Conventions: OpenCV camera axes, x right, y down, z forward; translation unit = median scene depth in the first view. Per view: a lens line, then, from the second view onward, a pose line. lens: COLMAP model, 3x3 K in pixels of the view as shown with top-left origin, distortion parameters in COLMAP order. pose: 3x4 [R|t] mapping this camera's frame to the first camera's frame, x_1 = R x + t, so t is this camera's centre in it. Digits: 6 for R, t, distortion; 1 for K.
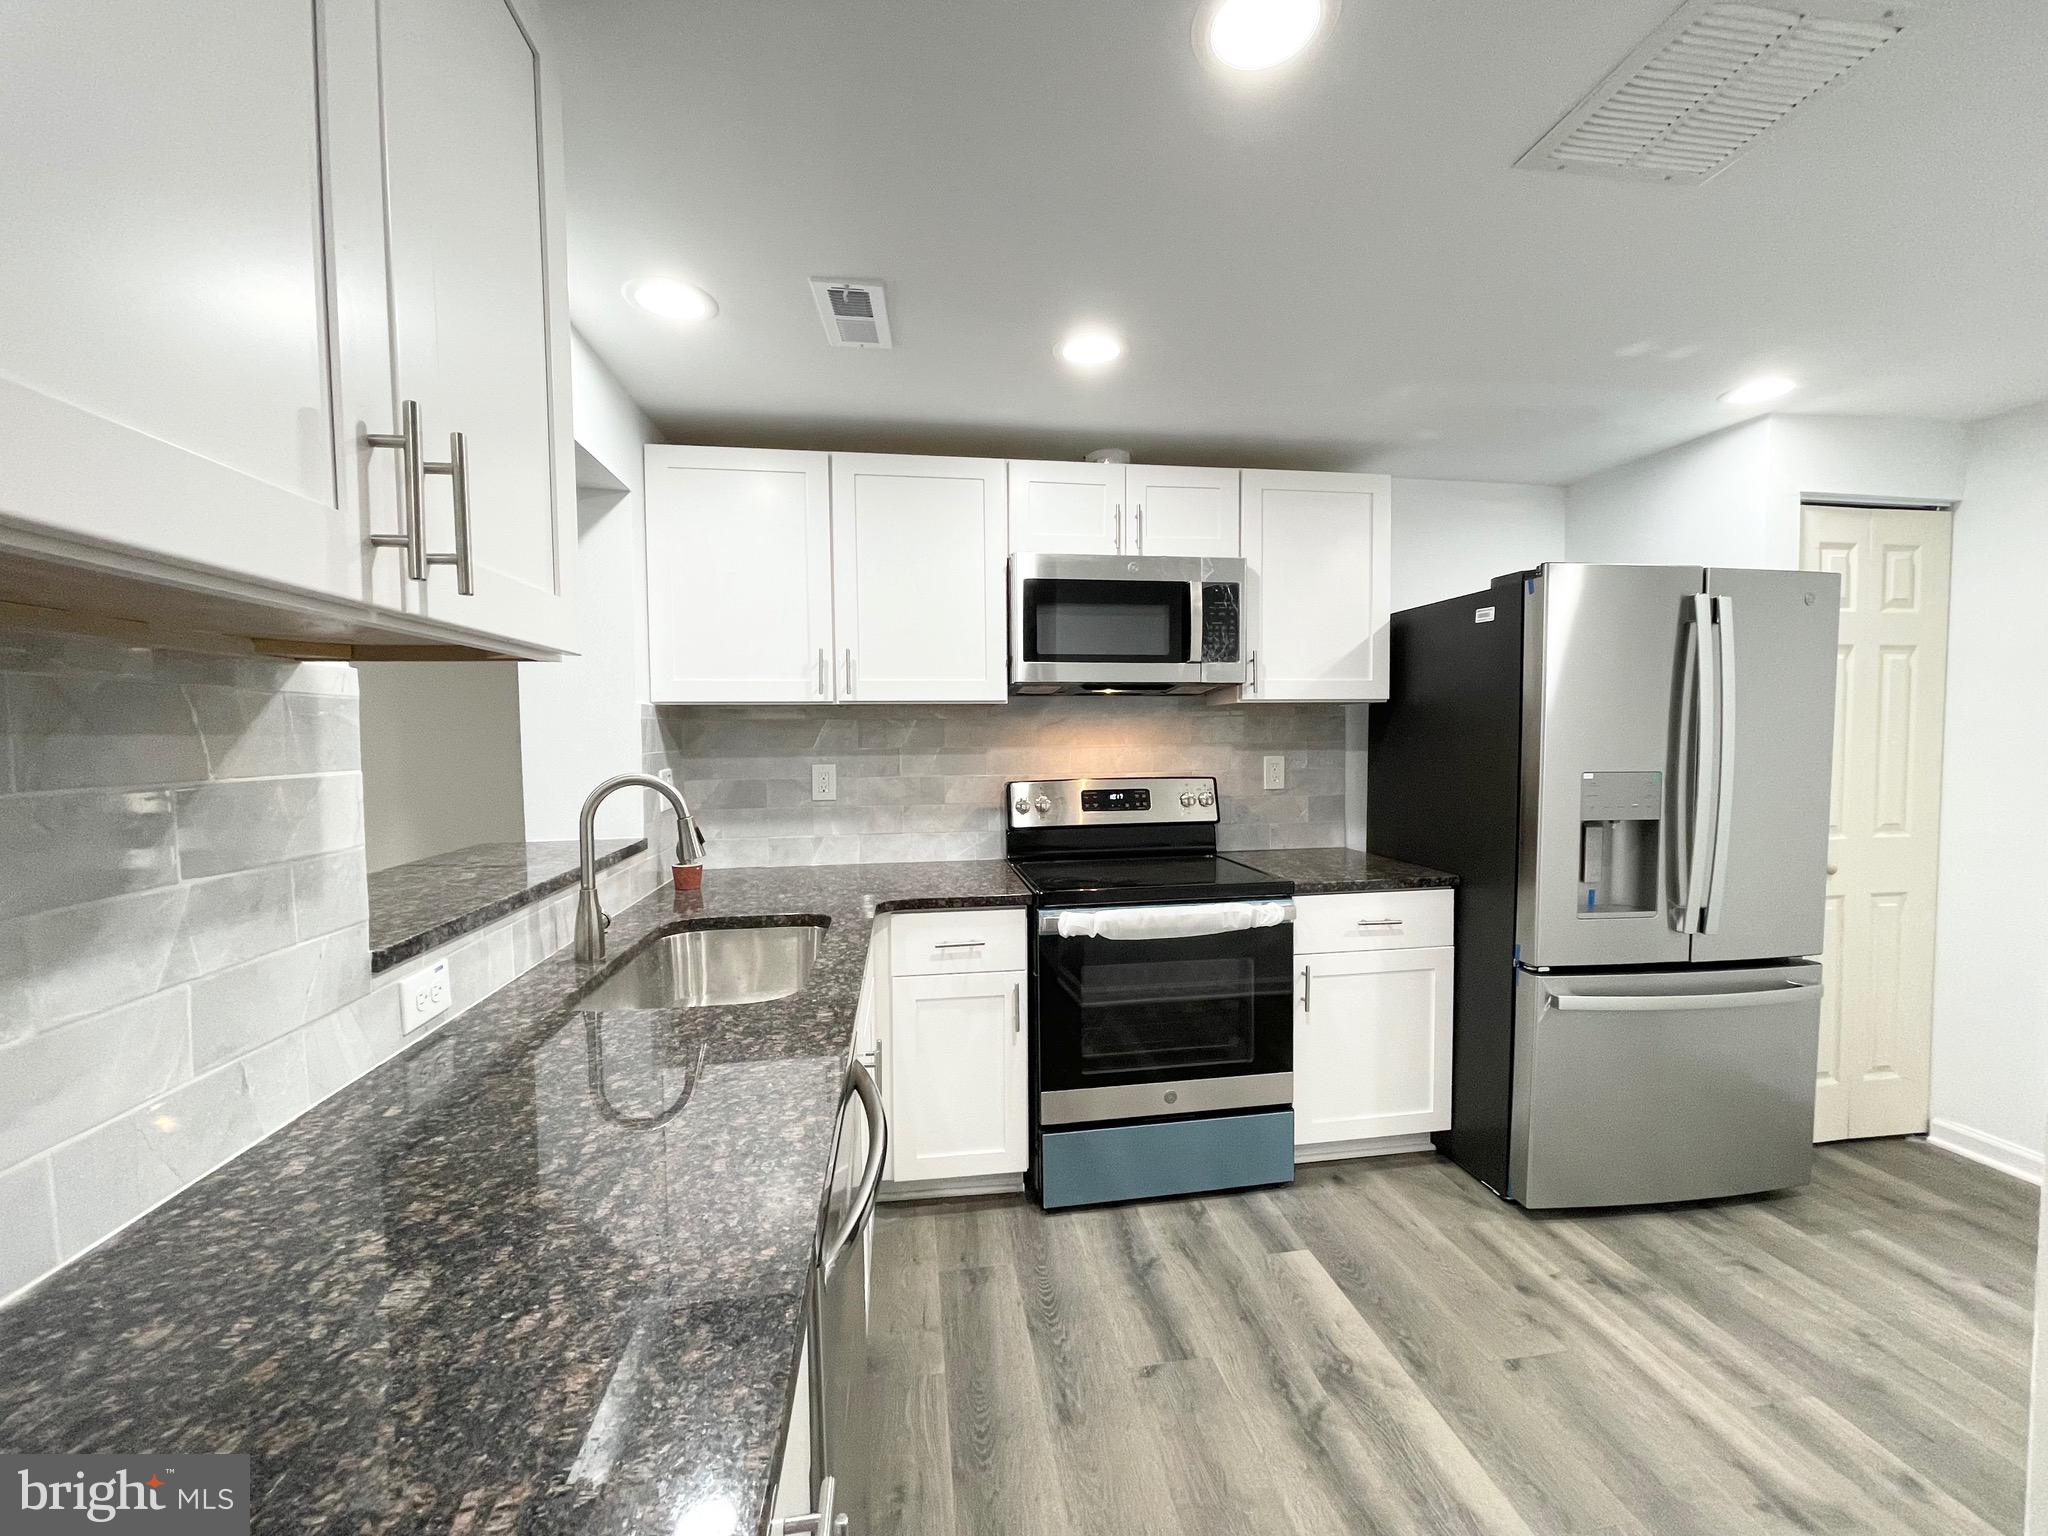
lens RADIAL K [[812.6, 0, 1024.0], [0, 812.6, 768.0], [0, 0, 1]] dist [-0.001850, -0.000111]
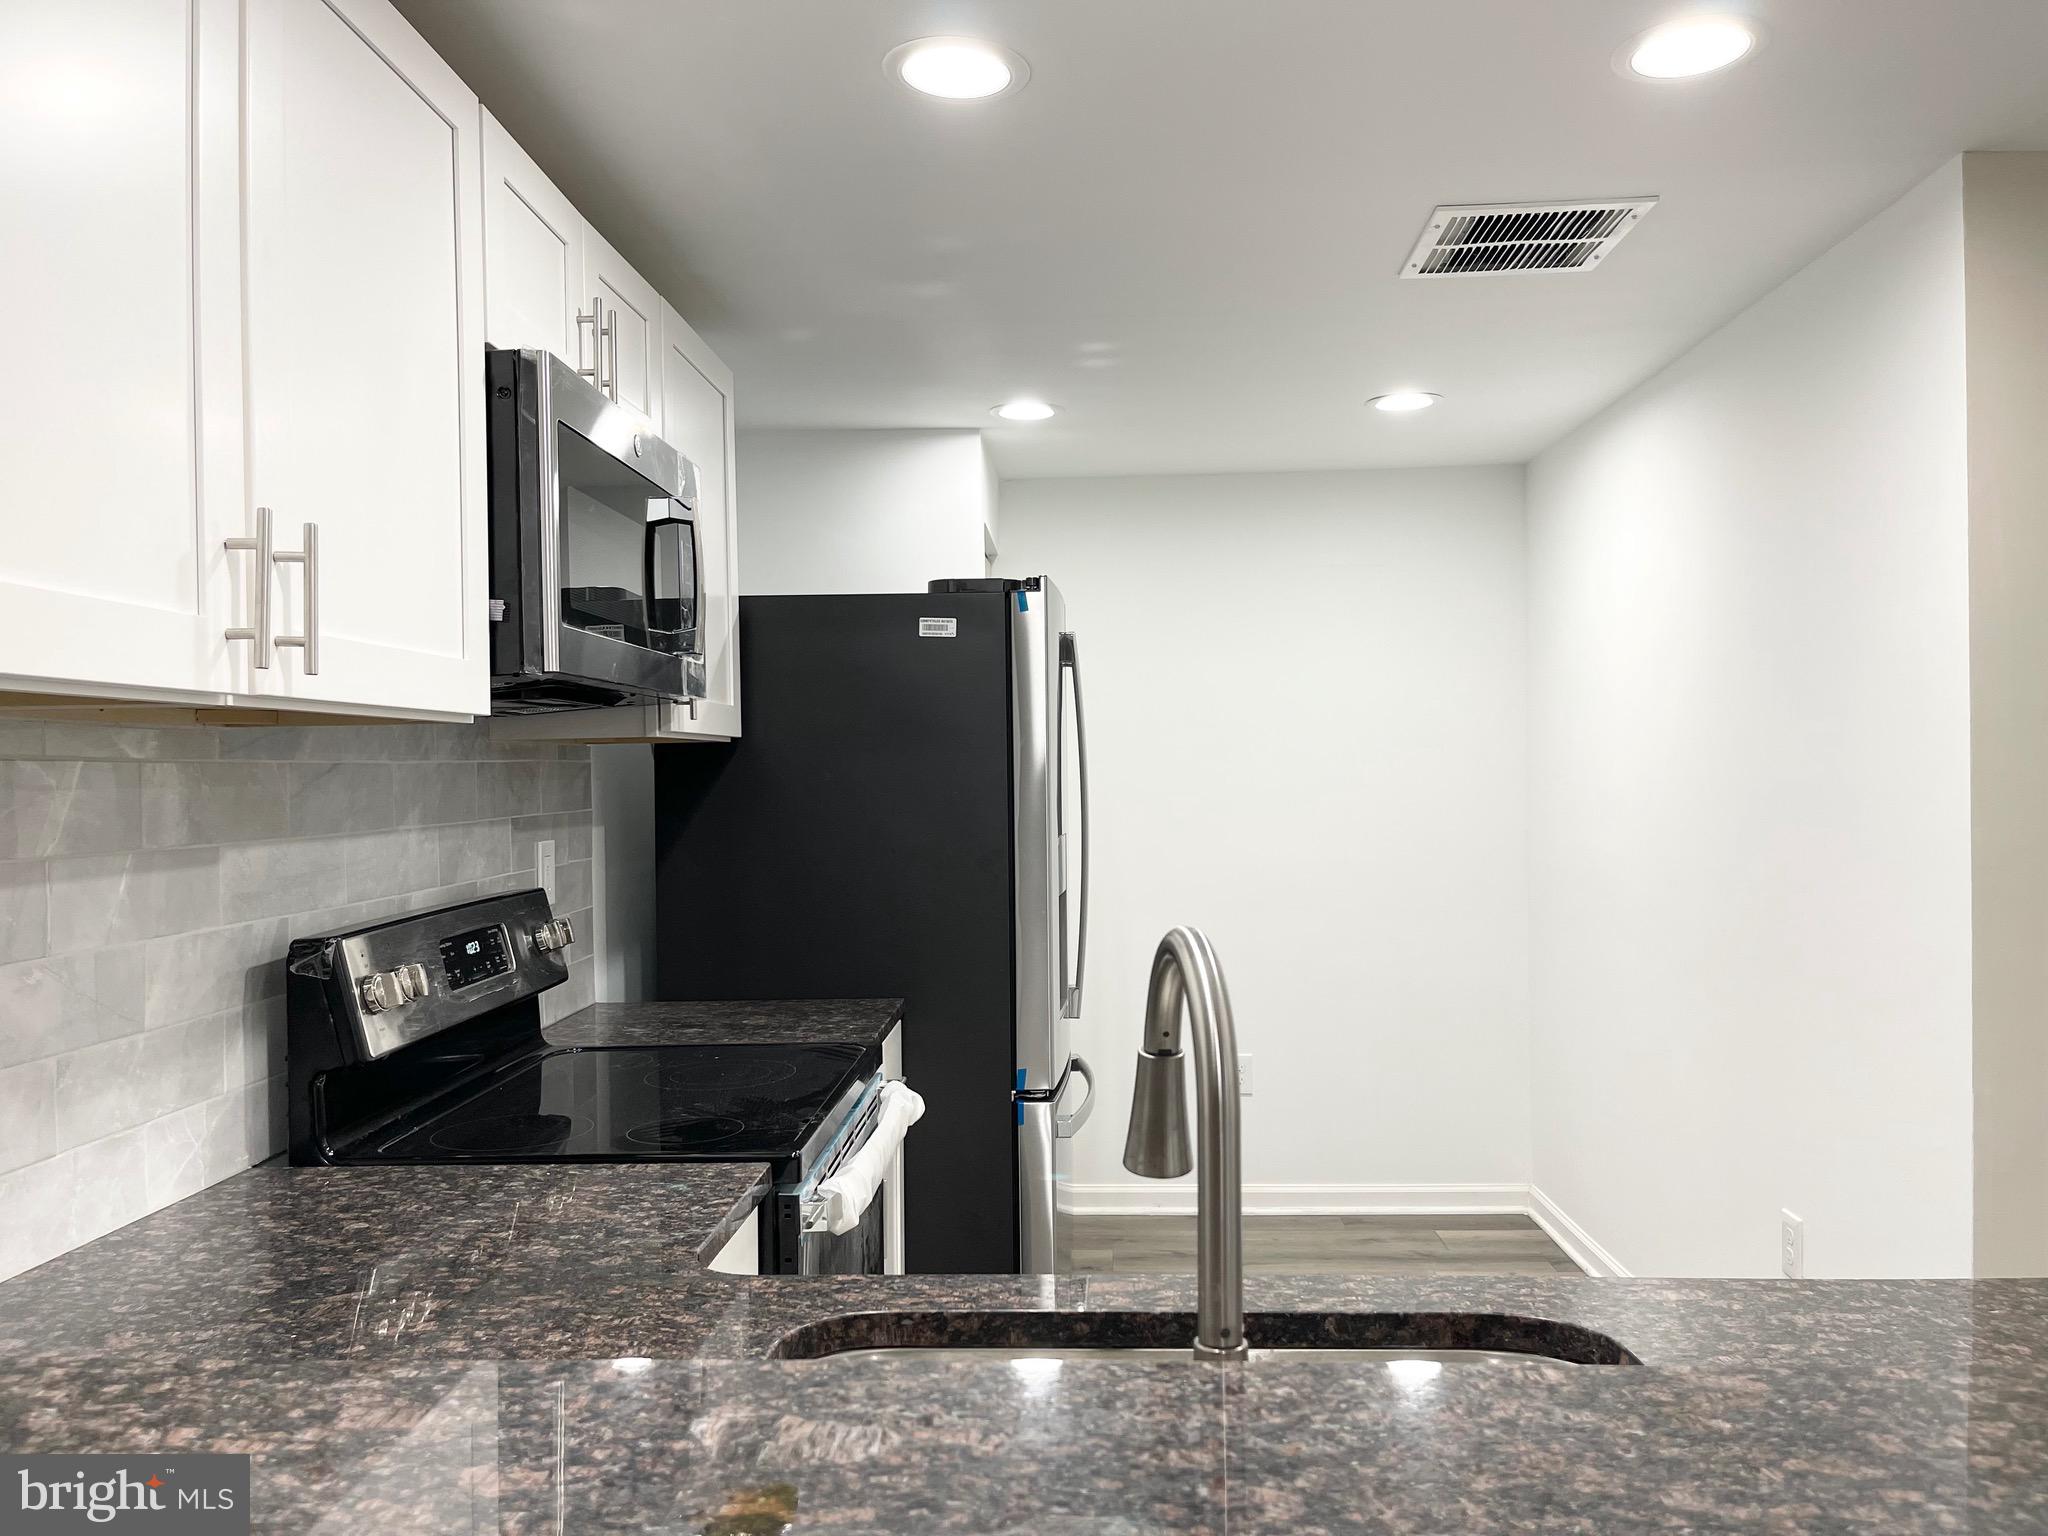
lens RADIAL K [[1546.8, 0, 1030.3], [0, 1546.8, 773.0], [0, 0, 1]] dist [0.077156, -0.081948]
pose [[0.197510, 0.005819, 0.980284, -0.630219], [0.054273, 0.998384, -0.016861, -0.026503], [-0.978797, 0.056533, 0.196875, 0.544643]]
